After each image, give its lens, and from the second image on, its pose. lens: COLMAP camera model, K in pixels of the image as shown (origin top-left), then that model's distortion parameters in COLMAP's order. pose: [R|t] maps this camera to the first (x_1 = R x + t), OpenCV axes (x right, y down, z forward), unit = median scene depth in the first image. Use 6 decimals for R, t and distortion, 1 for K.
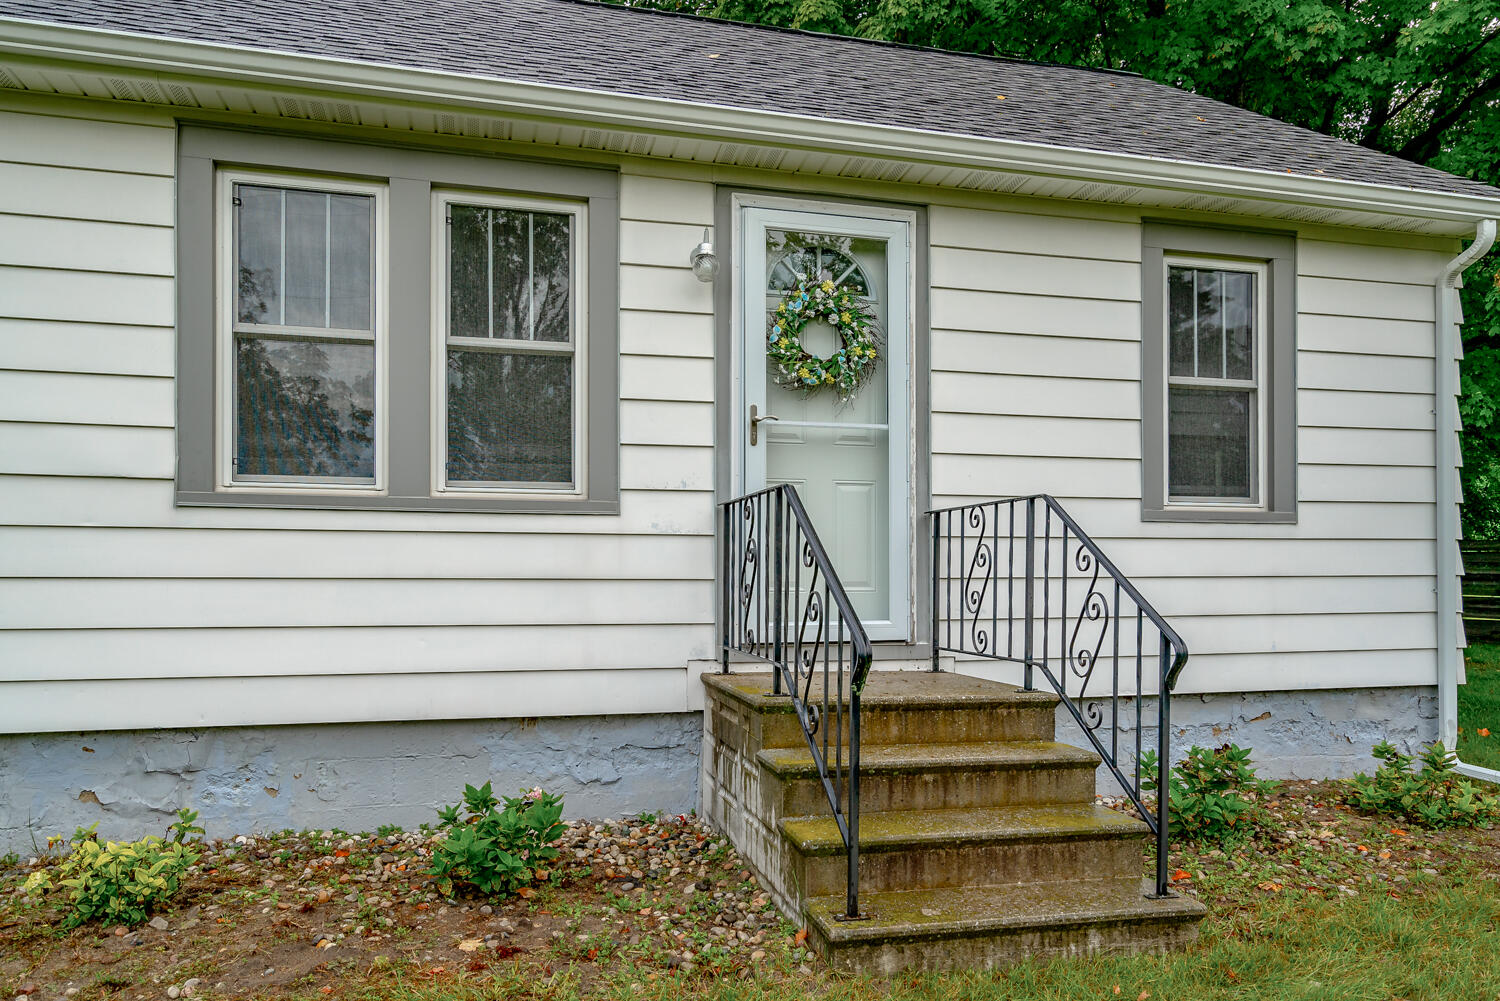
lens RADIAL K [[1023.4, 0, 765.2], [0, 1023.4, 581.6], [0, 0, 1]] dist [0.009150, 0.002506]
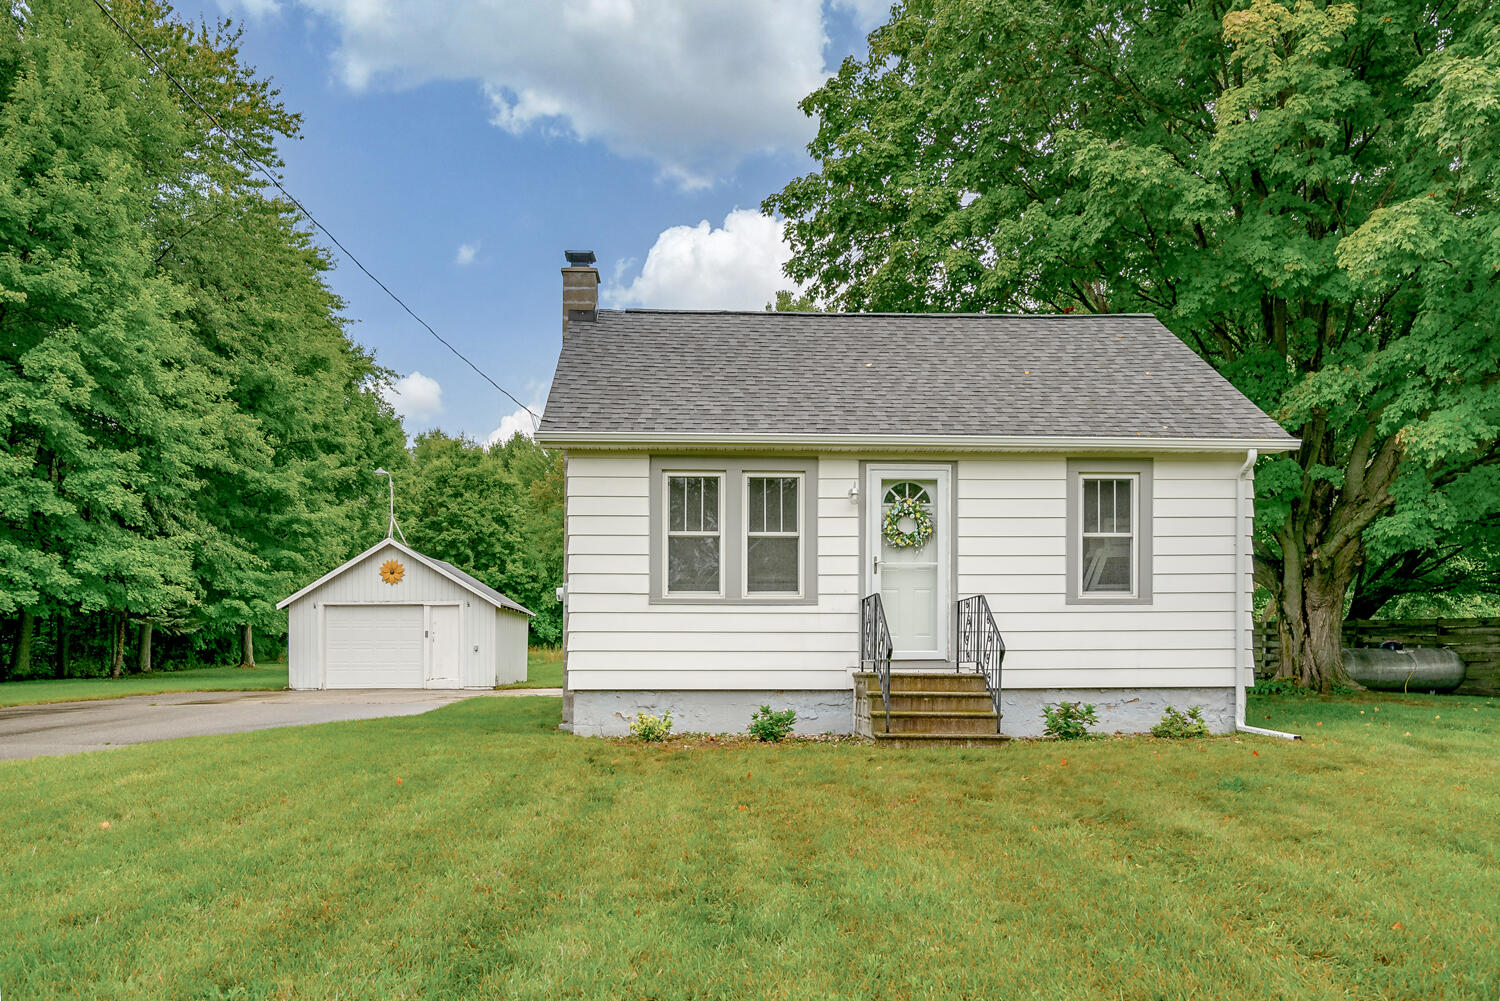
lens RADIAL K [[1113.2, 0, 772.6], [0, 1113.2, 695.2], [0, 0, 1]] dist [0.006712, 0.004964]
pose [[0.980185, 0.002425, -0.198069, 0.262291], [0.002063, 0.999746, 0.022450, 0.084872], [0.198073, -0.022414, 0.979931, -1.528660]]
